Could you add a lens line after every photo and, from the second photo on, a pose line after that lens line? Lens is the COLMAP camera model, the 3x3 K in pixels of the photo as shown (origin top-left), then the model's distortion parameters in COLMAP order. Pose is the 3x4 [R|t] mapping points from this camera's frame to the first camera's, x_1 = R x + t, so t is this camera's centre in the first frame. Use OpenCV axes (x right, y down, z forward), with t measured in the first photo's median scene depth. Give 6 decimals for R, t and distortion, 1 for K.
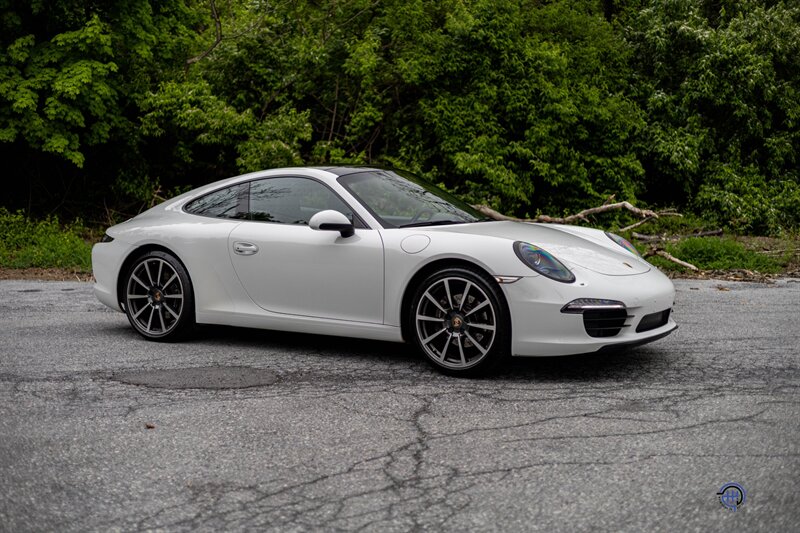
lens RADIAL K [[1100.9, 0, 405.3], [0, 1100.9, 265.2], [0, 0, 1]] dist [0.011557, -0.028380]
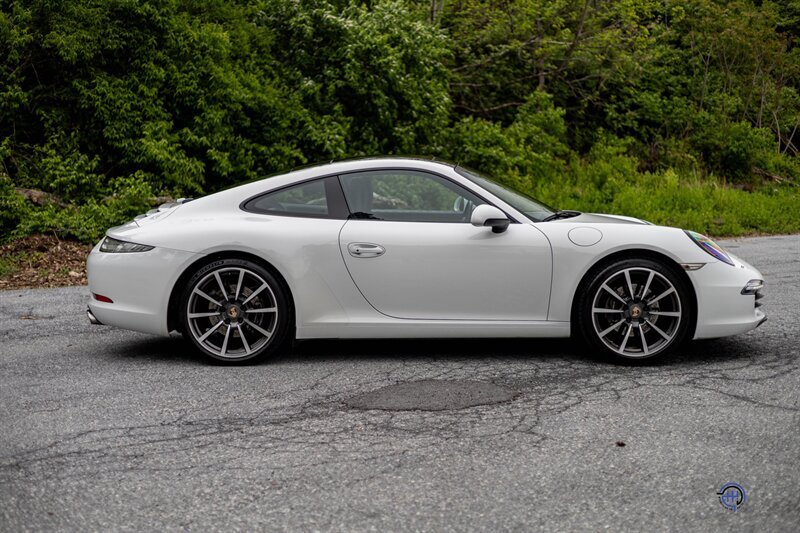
lens RADIAL K [[1137.8, 0, 400.0], [0, 1137.8, 266.5], [0, 0, 1]] dist [0.013849, -0.056642]
pose [[0.846329, -0.054800, 0.529835, -0.278430], [0.049322, 0.998483, 0.024488, -0.010596], [-0.530373, 0.005408, 0.847747, 0.092370]]
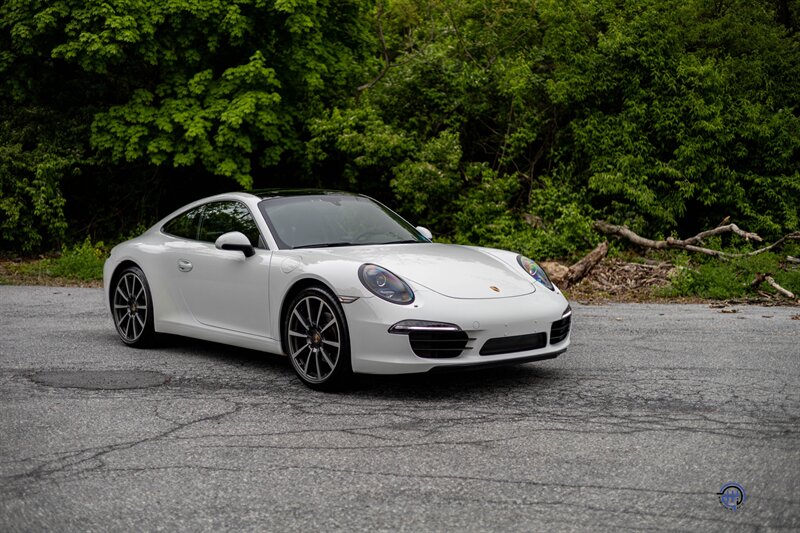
lens RADIAL K [[1100.9, 0, 405.3], [0, 1100.9, 265.2], [0, 0, 1]] dist [0.011557, -0.028380]
pose [[0.955815, 0.016970, -0.293477, 0.177840], [-0.021559, 0.999691, -0.012410, -0.003121], [0.293176, 0.018189, 0.955885, 0.003443]]
